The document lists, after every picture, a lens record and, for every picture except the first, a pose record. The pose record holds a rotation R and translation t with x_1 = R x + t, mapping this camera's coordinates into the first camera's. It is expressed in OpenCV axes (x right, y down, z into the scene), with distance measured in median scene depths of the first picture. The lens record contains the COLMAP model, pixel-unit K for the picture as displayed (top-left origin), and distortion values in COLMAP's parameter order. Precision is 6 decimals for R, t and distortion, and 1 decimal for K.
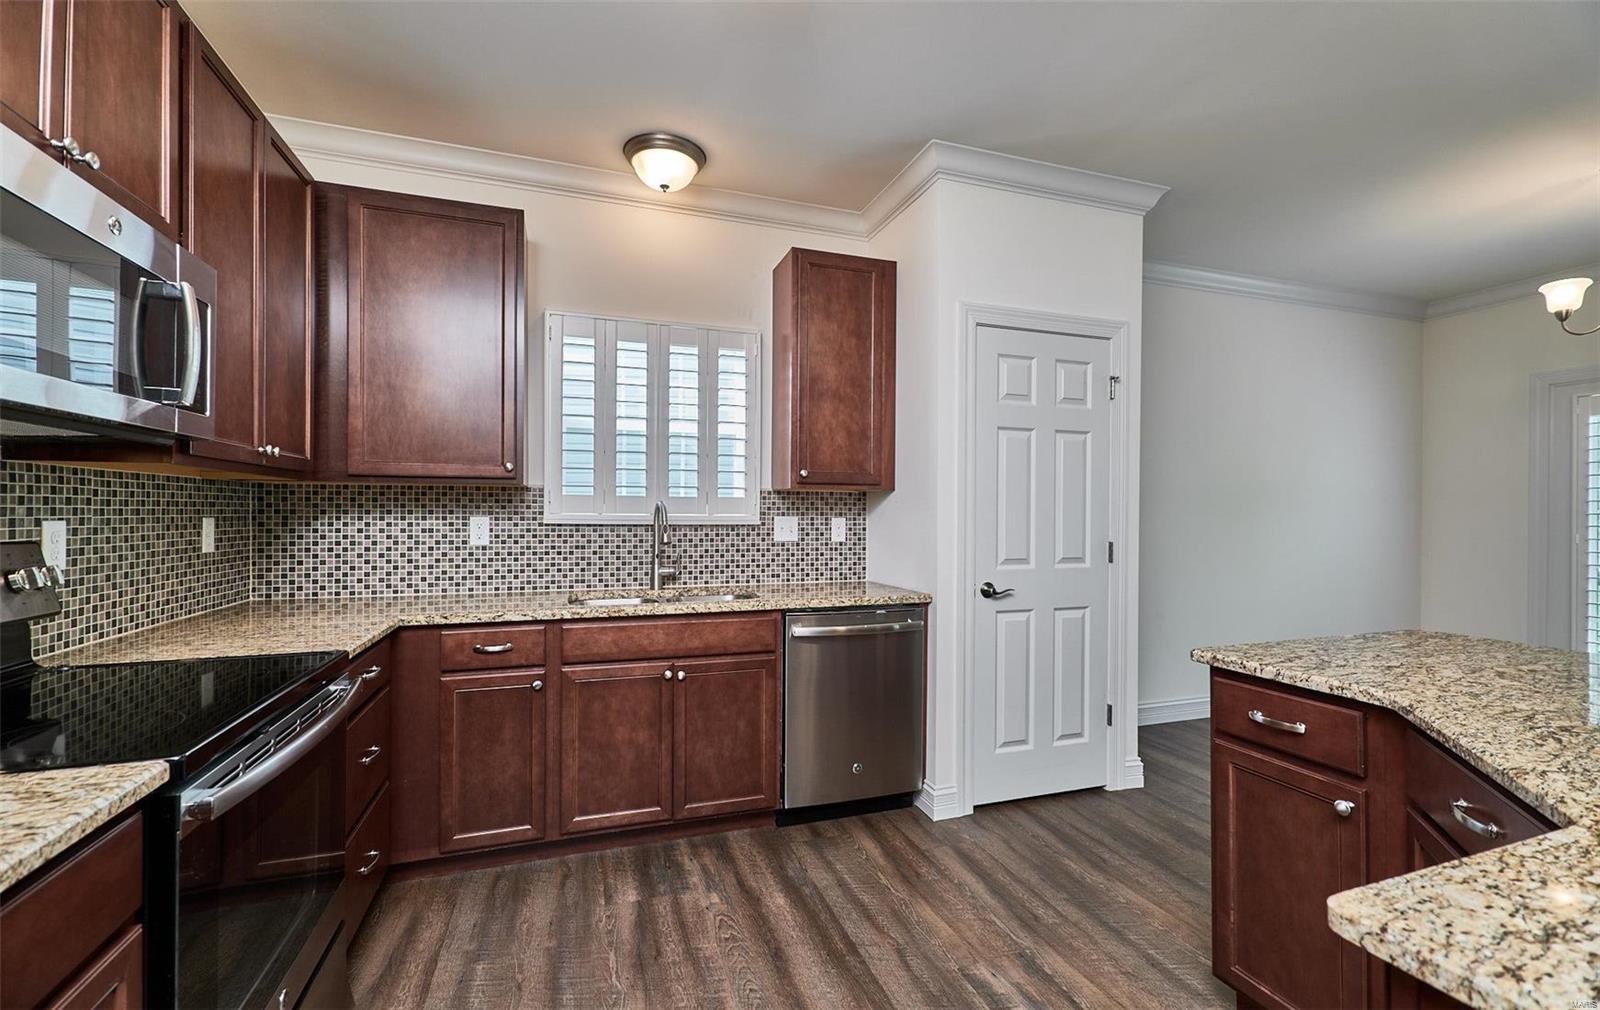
lens RADIAL K [[675.1, 0, 802.1], [0, 675.1, 510.2], [0, 0, 1]] dist [0.006387, 0.000299]
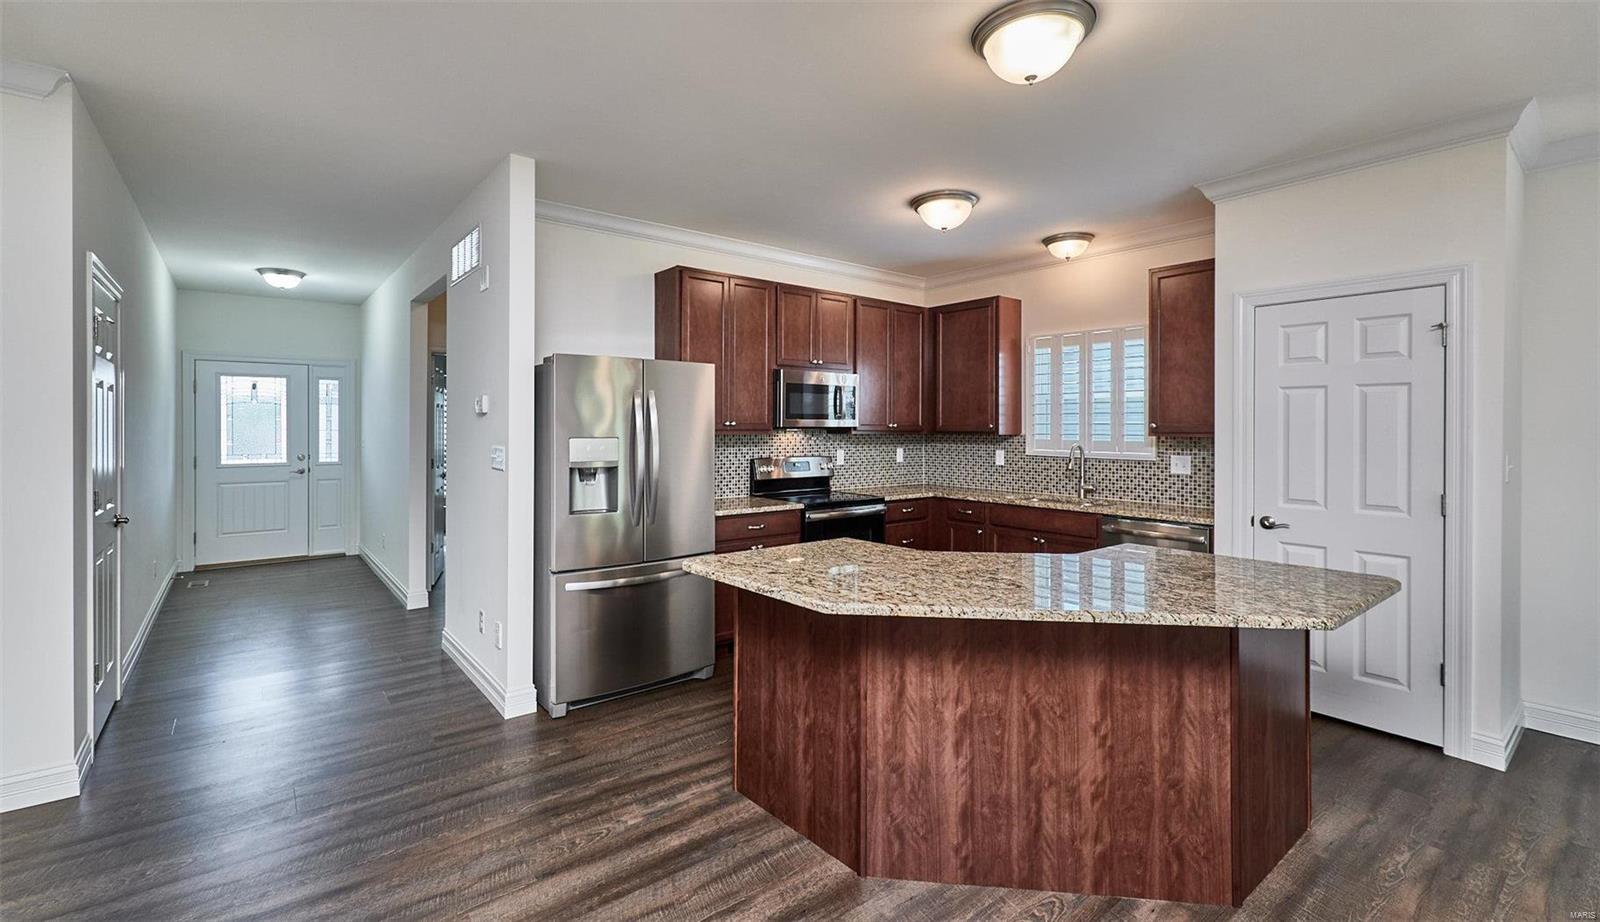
lens RADIAL K [[688.7, 0, 777.6], [0, 688.7, 432.5], [0, 0, 1]] dist [0.011611, 0.000466]
pose [[0.323750, 0.003818, -0.946135, 1.118226], [-0.001229, 0.999993, 0.003615, -0.044833], [0.946142, -0.000007, 0.323753, -0.225722]]
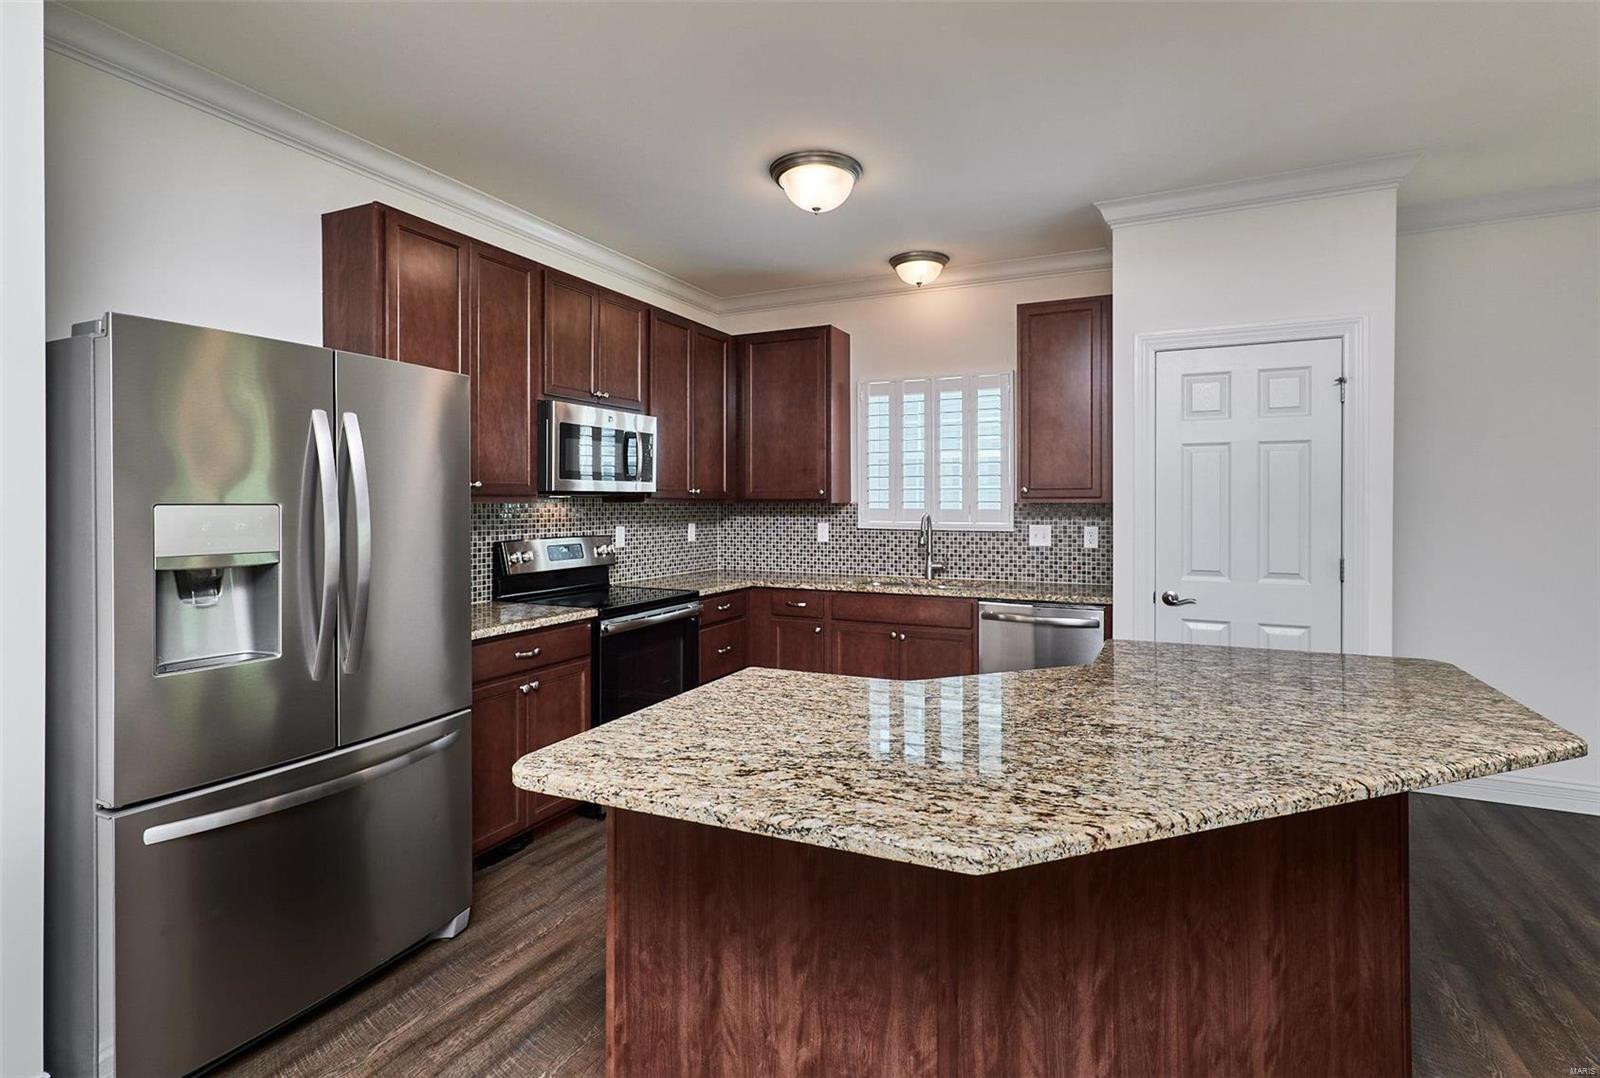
lens RADIAL K [[777.4, 0, 815.8], [0, 777.4, 506.0], [0, 0, 1]] dist [0.009407, 0.000626]
pose [[0.717300, -0.002881, -0.696759, 0.697081], [0.004976, 0.999987, 0.000988, -0.029241], [0.696747, -0.004176, 0.717305, -0.257321]]
